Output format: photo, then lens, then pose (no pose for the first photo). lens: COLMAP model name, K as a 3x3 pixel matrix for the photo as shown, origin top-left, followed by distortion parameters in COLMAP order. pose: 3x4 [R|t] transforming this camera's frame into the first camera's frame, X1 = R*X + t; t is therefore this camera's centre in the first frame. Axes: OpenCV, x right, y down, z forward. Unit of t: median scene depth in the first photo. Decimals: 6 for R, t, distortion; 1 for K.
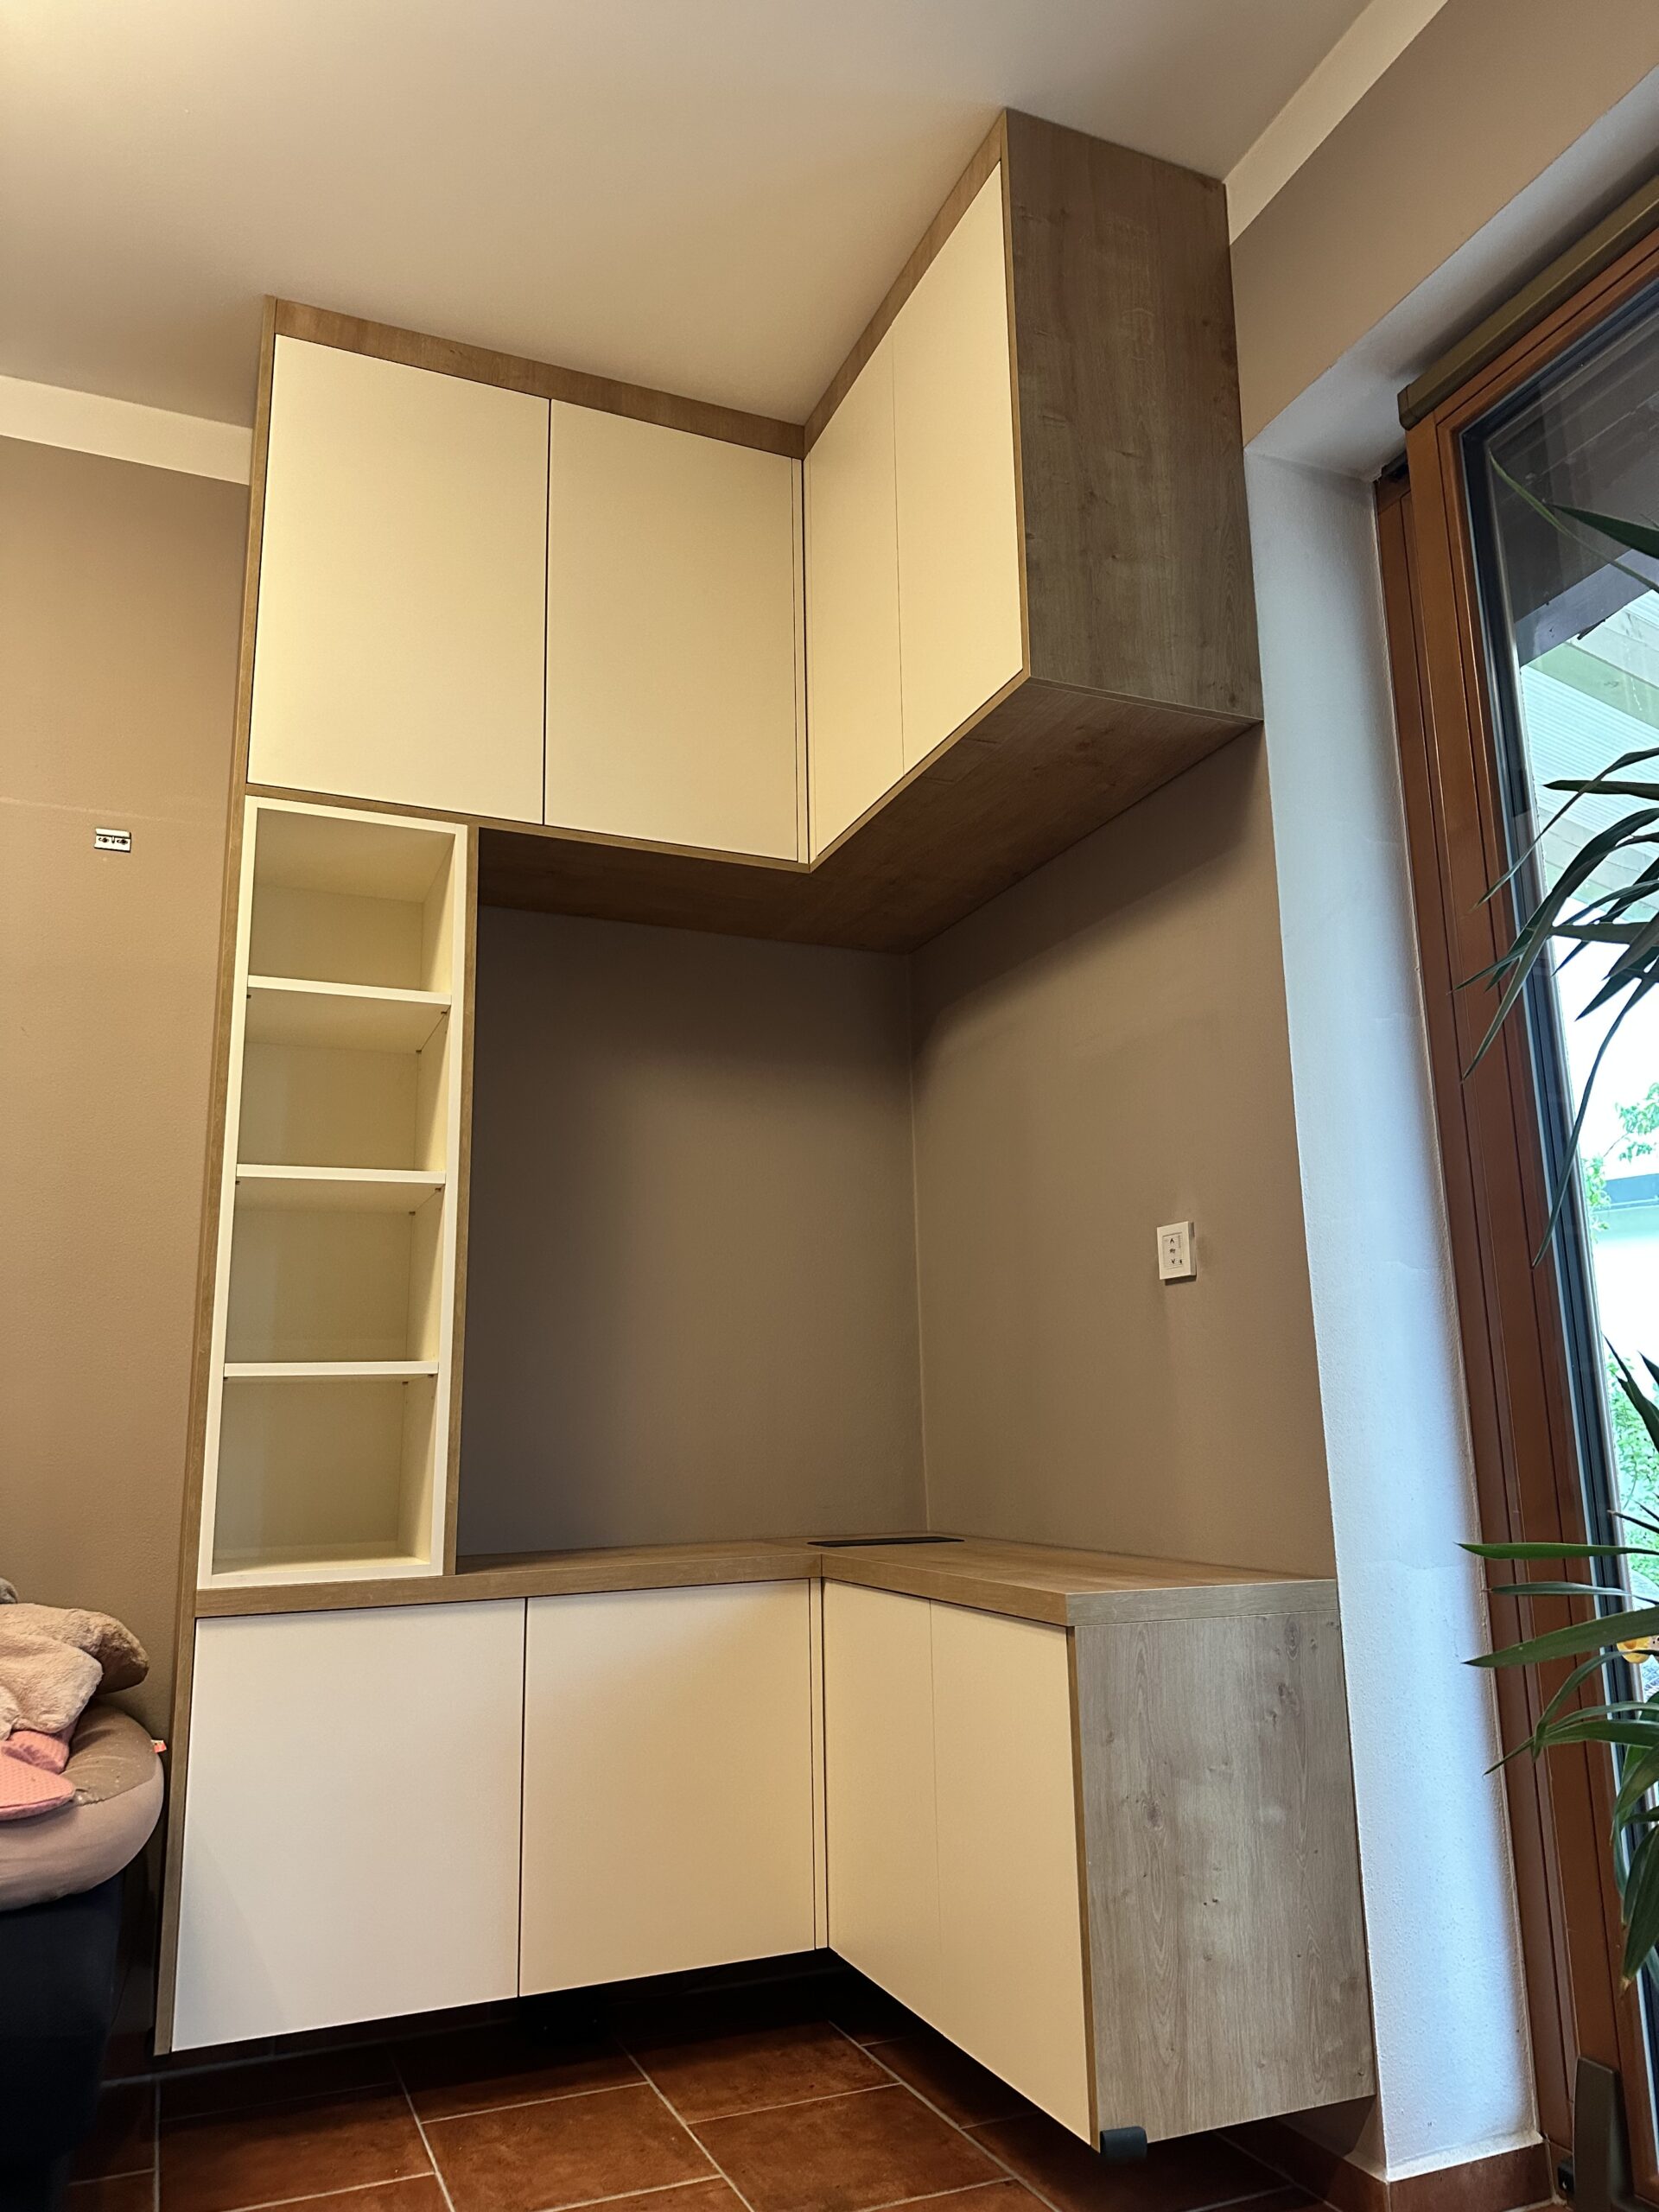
lens RADIAL K [[1566.4, 0, 830.5], [0, 1566.4, 1118.0], [0, 0, 1]] dist [0.001215, -0.019076]
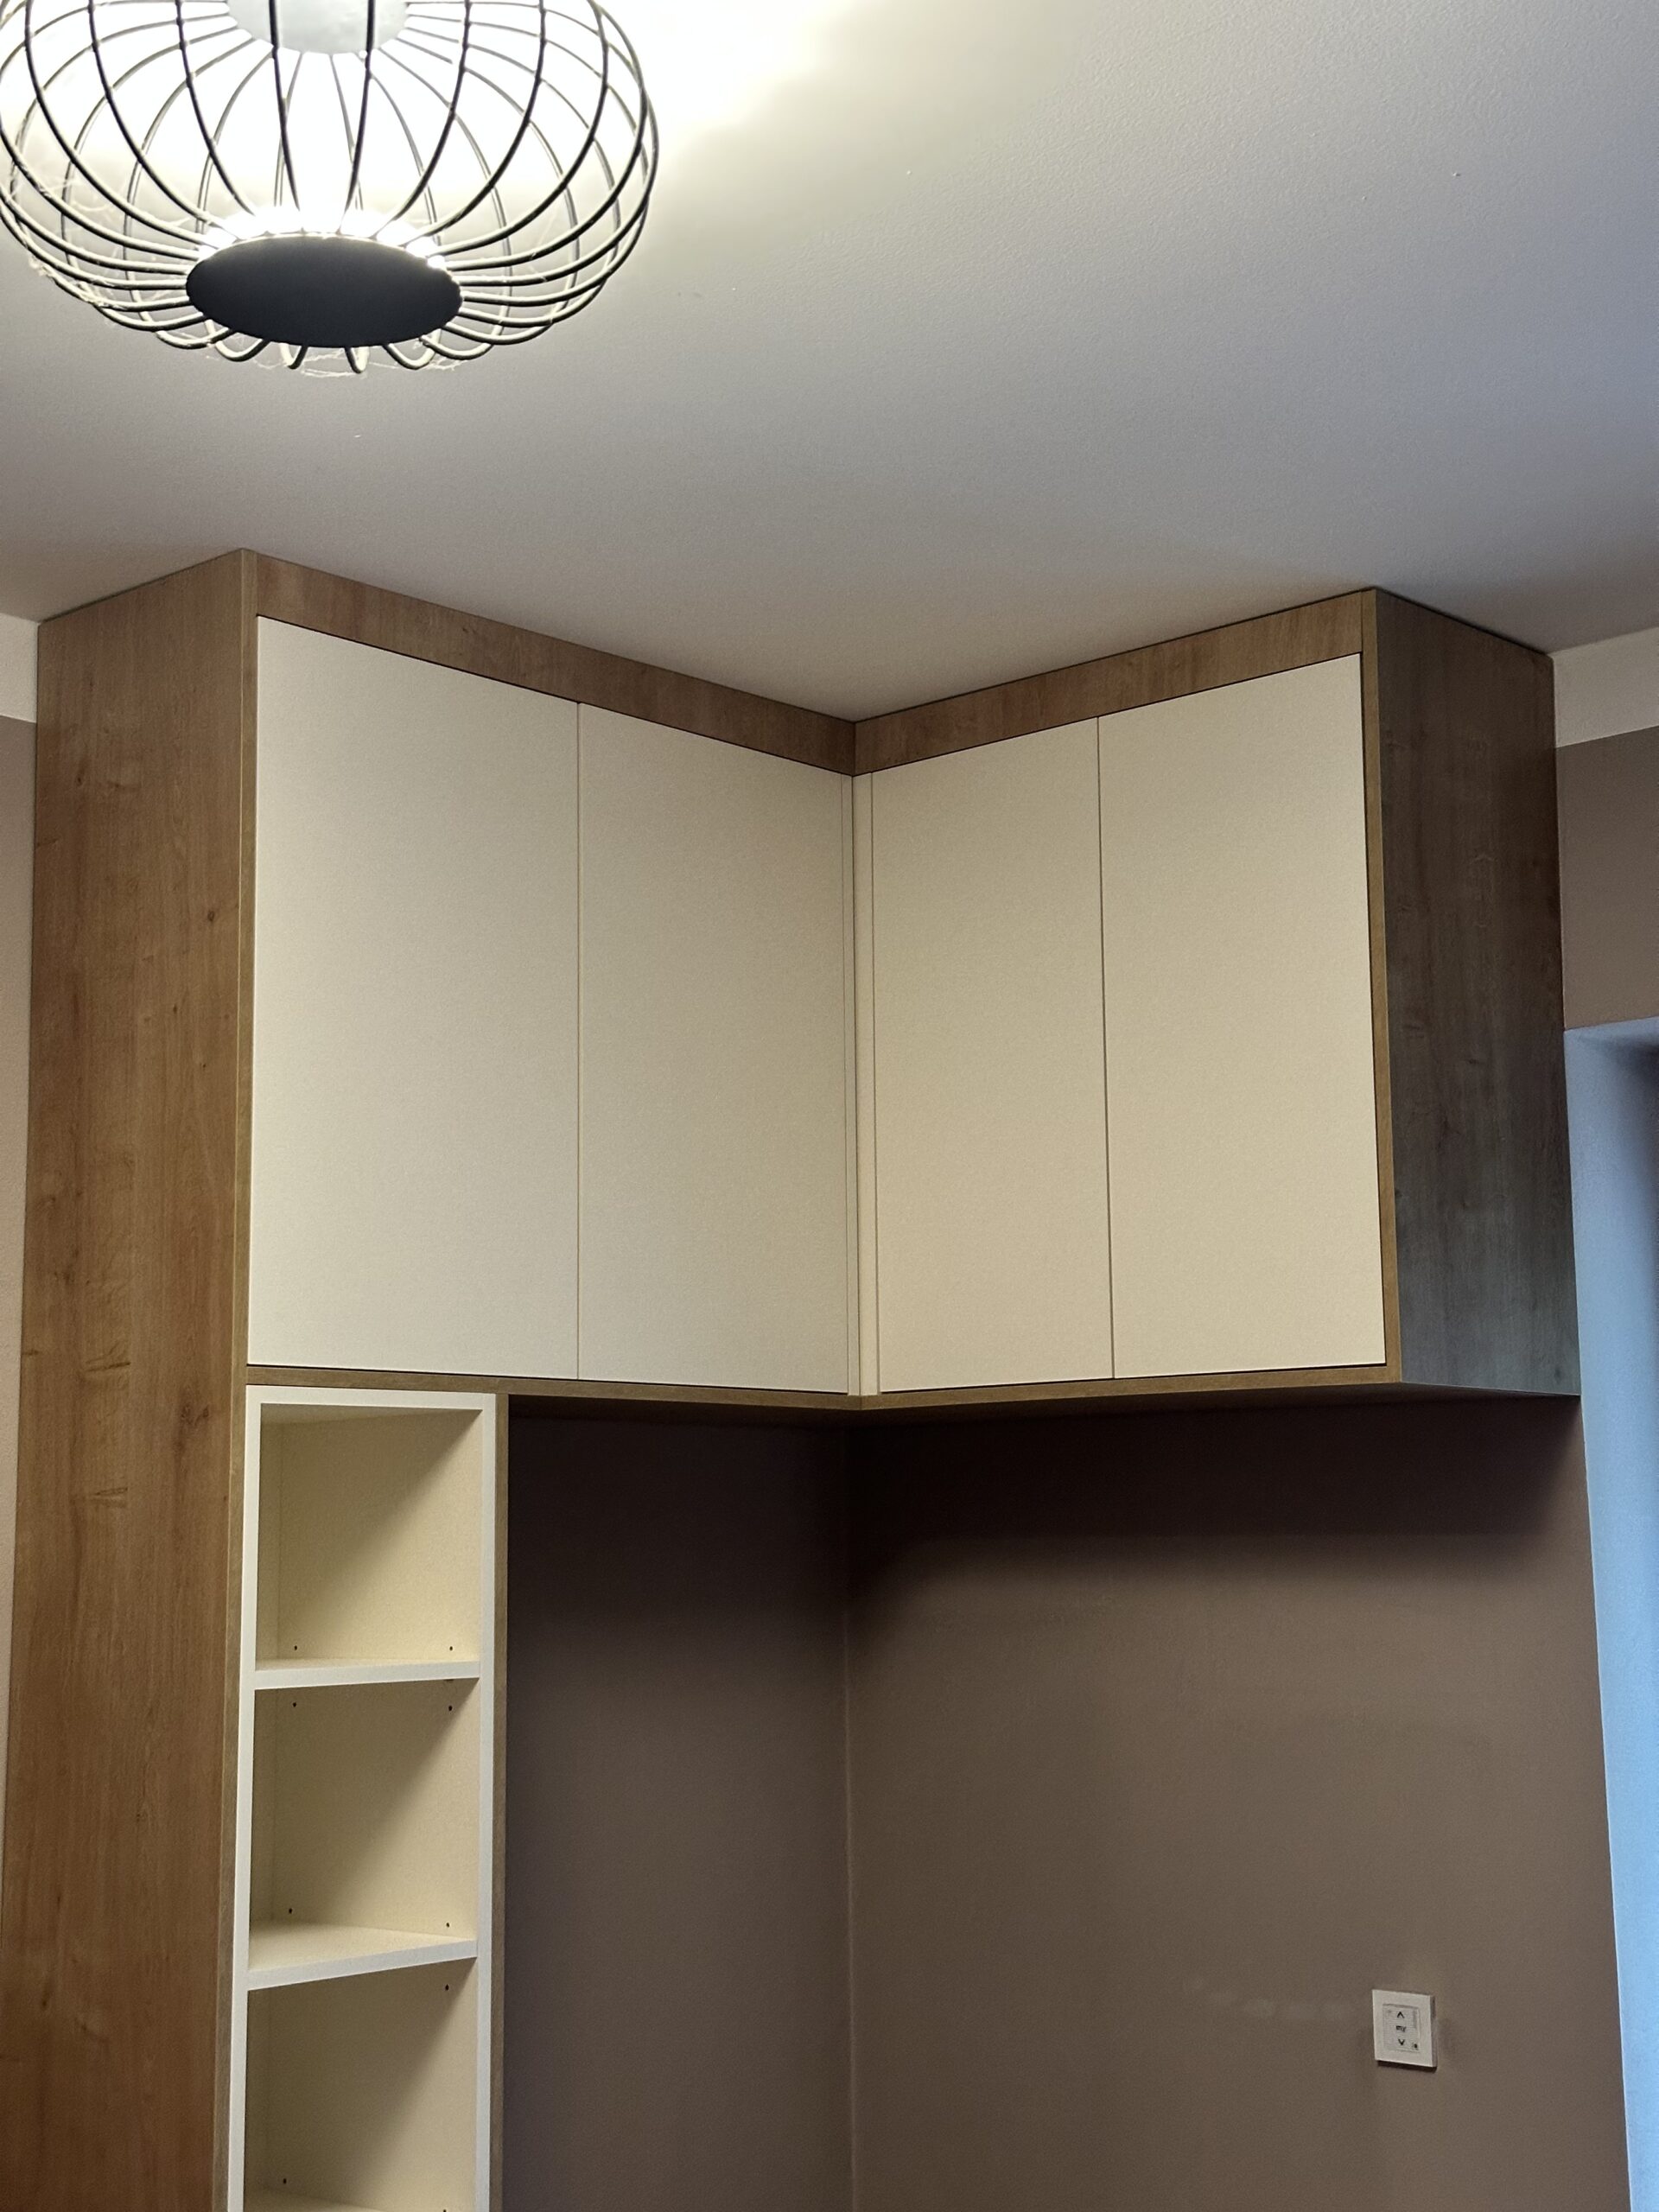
lens RADIAL K [[3105.0, 0, 829.5], [0, 3105.0, 1106.0], [0, 0, 1]] dist [0.168209, 0.001523]
pose [[0.909231, 0.067734, 0.410745, -0.732820], [-0.086300, 0.995909, 0.026804, -0.397298], [-0.407249, -0.059819, 0.911356, -0.312920]]
